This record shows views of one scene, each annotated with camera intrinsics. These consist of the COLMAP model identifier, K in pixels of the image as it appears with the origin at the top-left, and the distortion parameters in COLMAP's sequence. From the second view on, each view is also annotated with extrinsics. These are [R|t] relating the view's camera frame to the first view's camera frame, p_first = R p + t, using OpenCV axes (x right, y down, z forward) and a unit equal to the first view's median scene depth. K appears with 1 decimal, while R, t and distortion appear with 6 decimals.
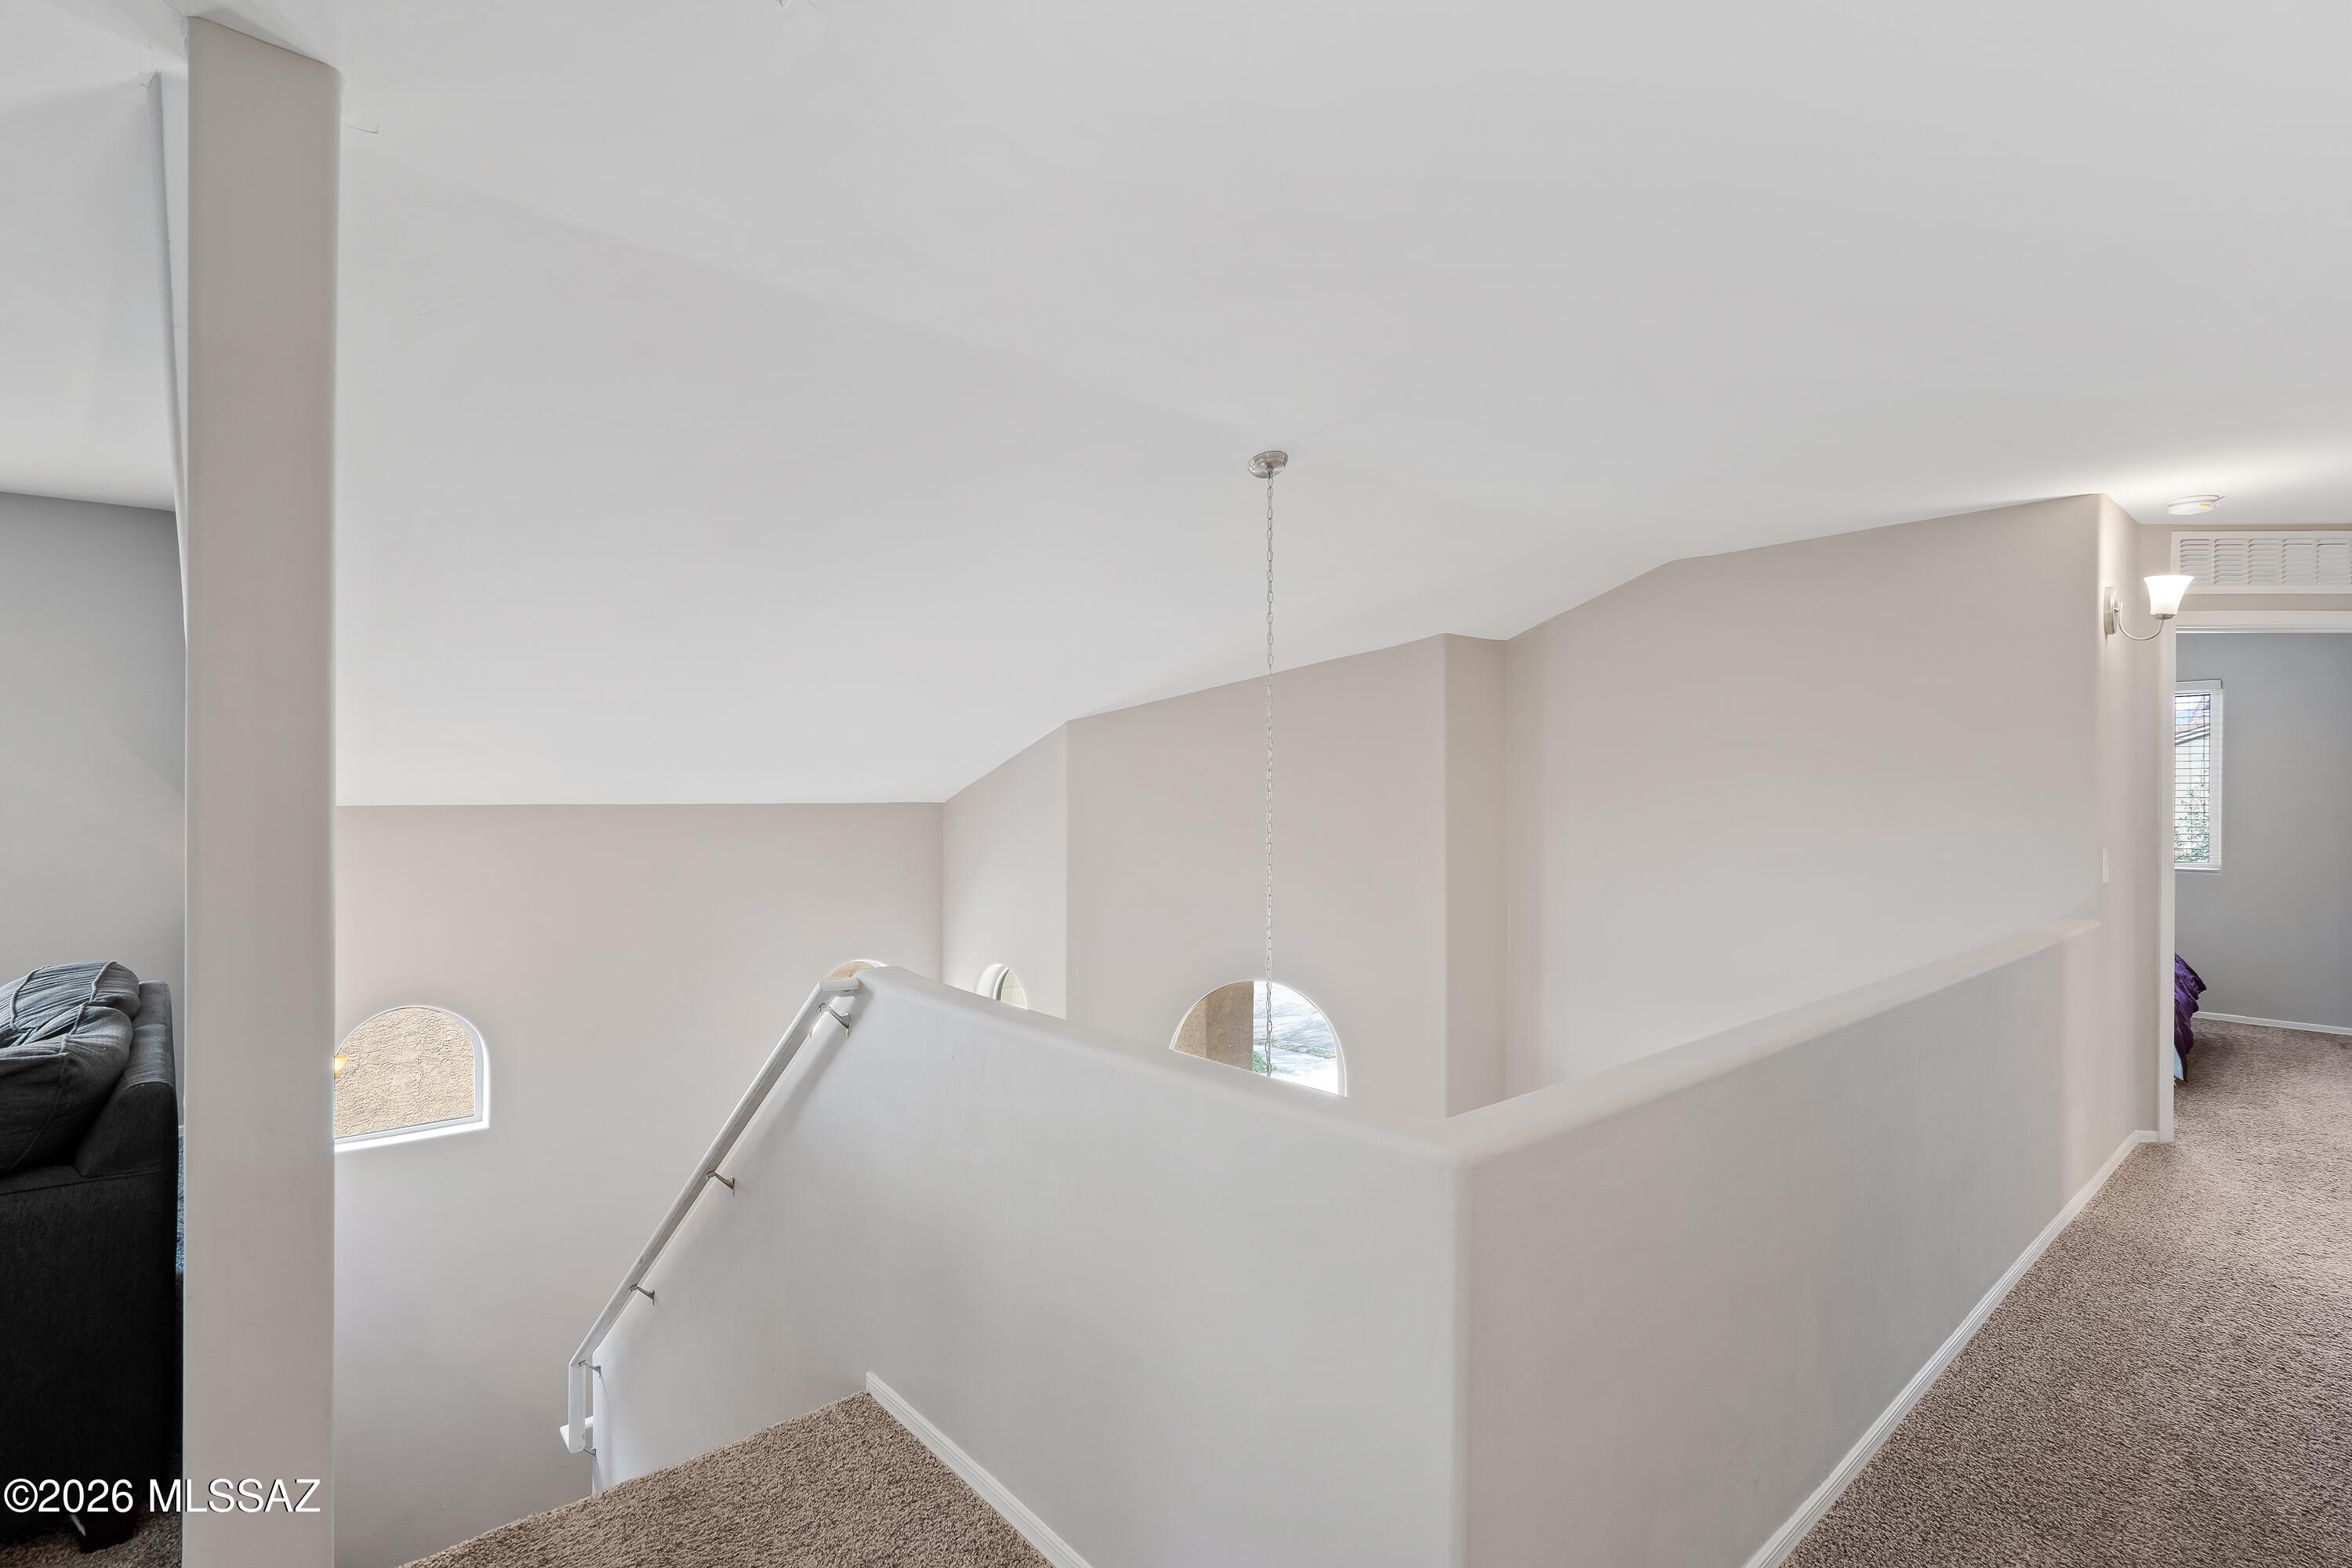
lens RADIAL K [[1075.0, 0, 1167.7], [0, 1075.0, 790.4], [0, 0, 1]] dist [0.001404, -0.000433]
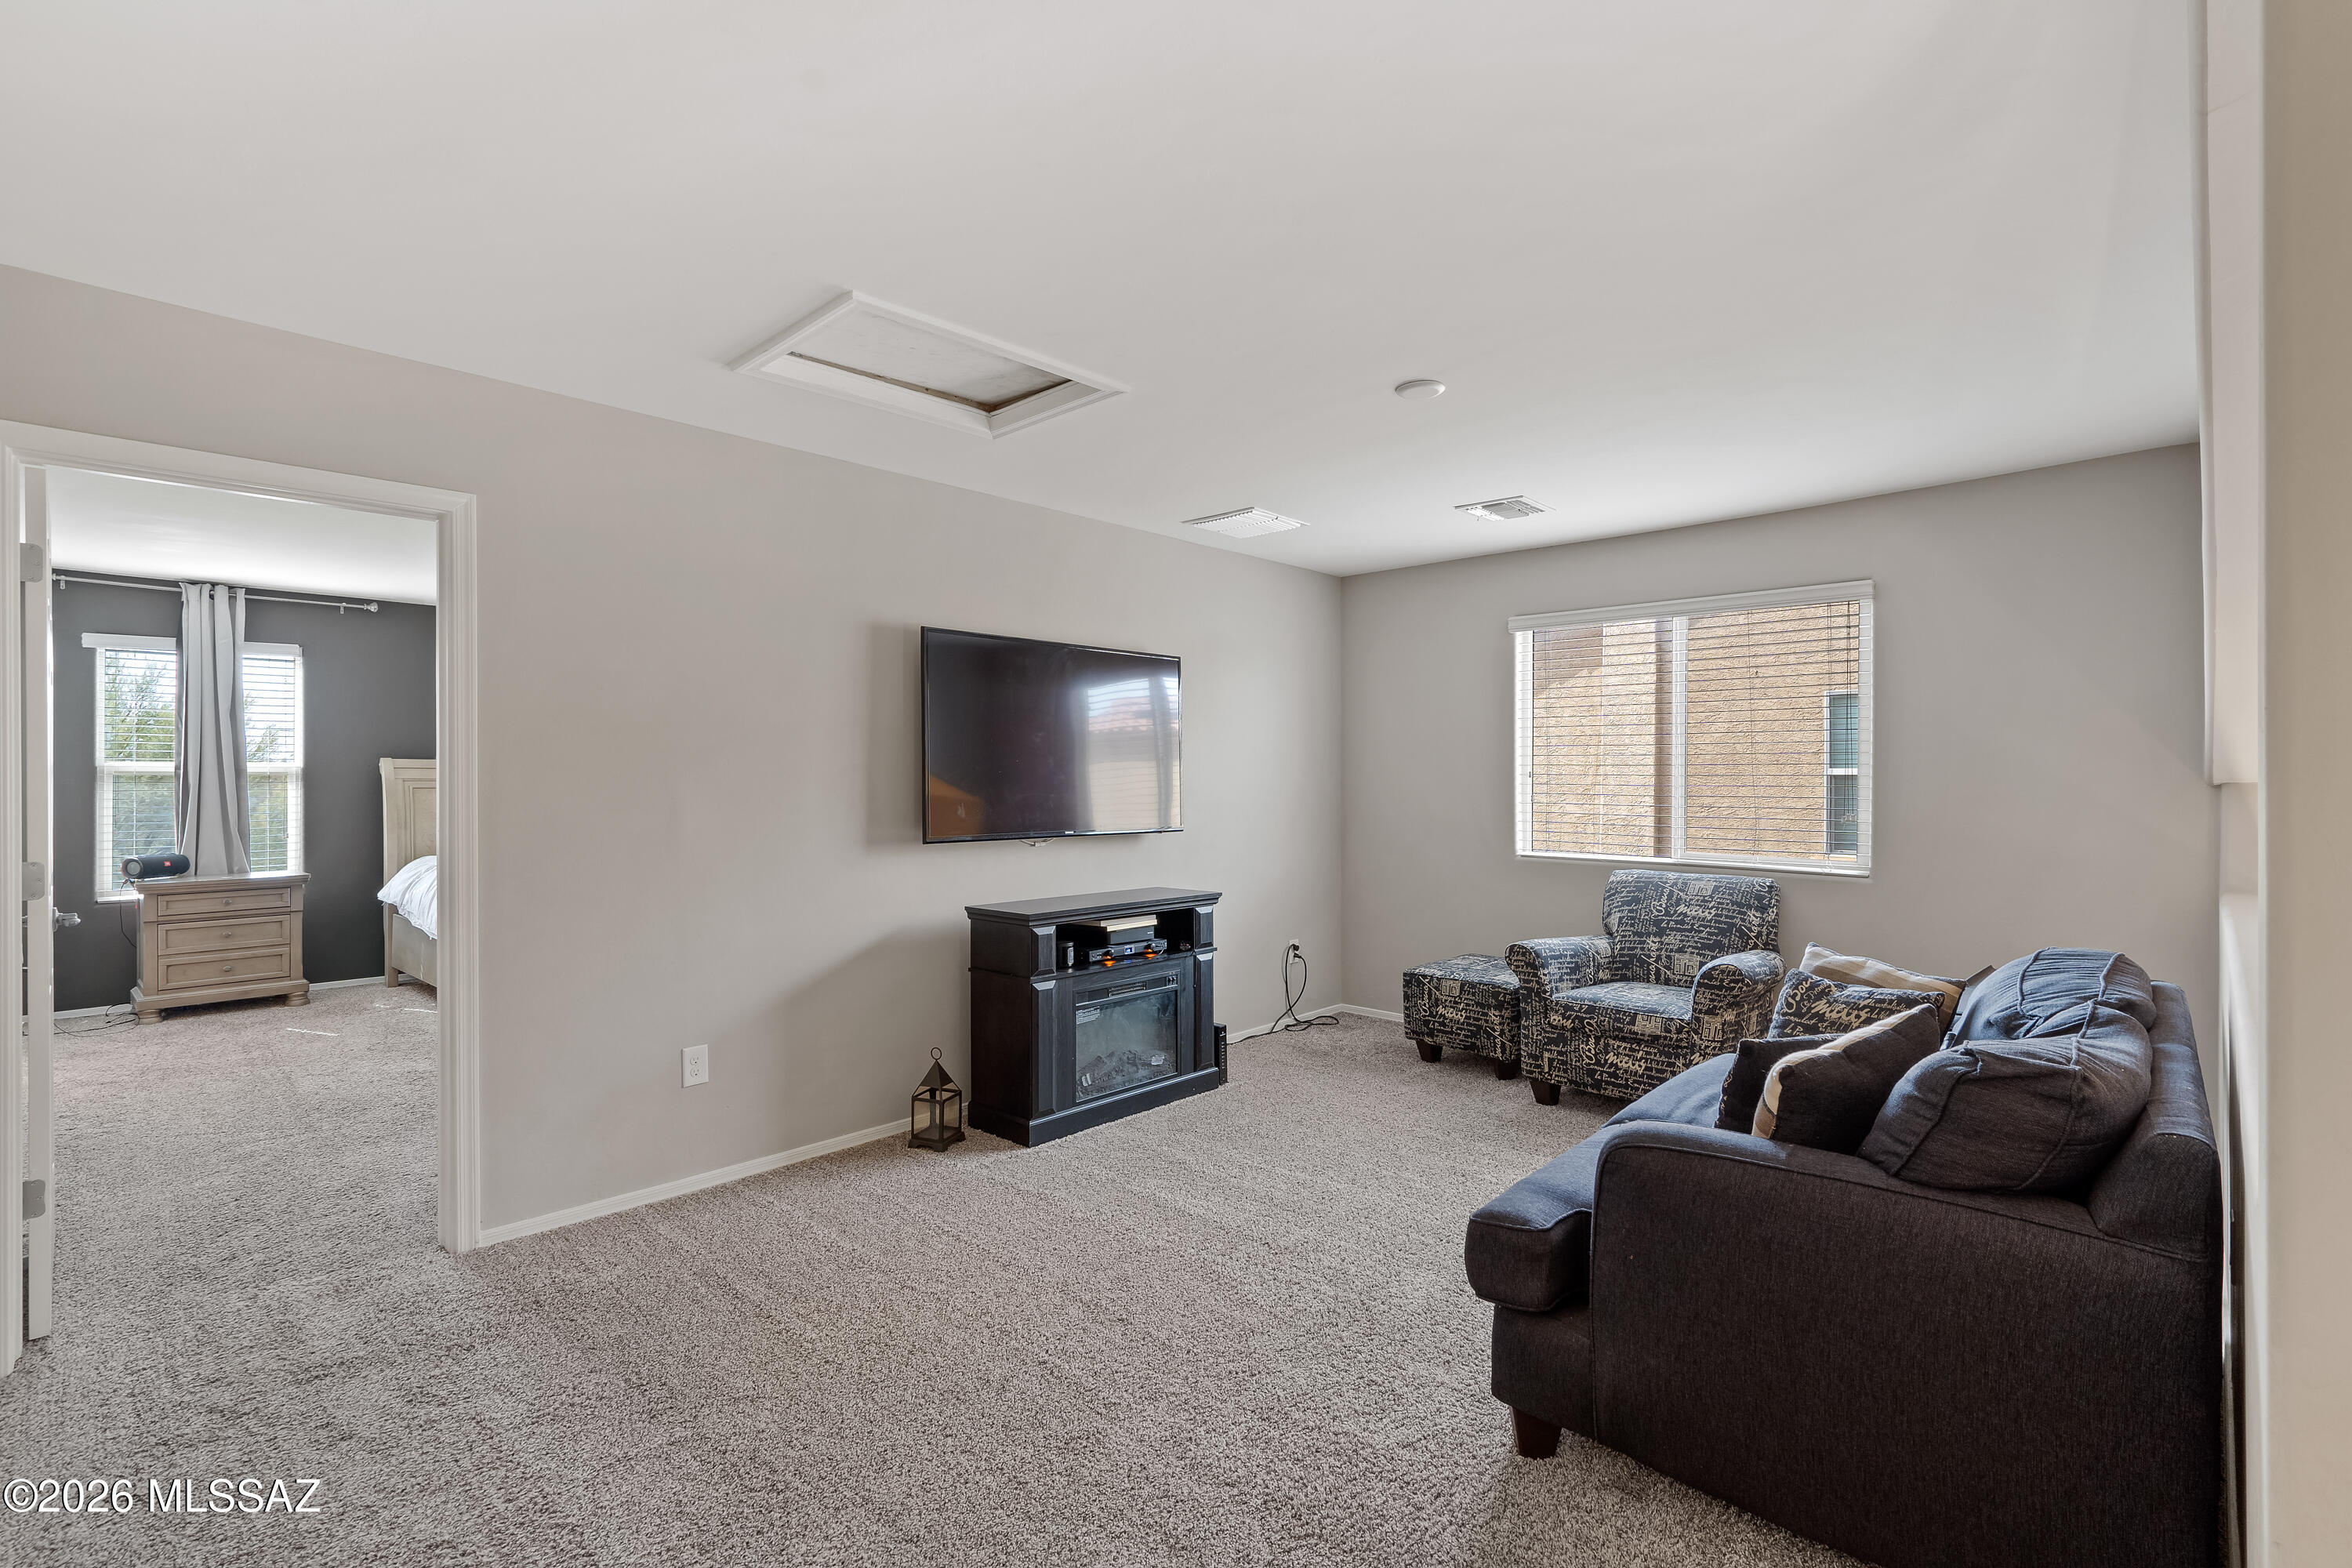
lens RADIAL K [[1075.0, 0, 1167.7], [0, 1075.0, 790.4], [0, 0, 1]] dist [0.001404, -0.000433]
pose [[0.081208, 0.002425, -0.996694, -0.242940], [0.009540, 0.999949, 0.003210, 0.024613], [0.996652, -0.009769, 0.081180, 0.225702]]
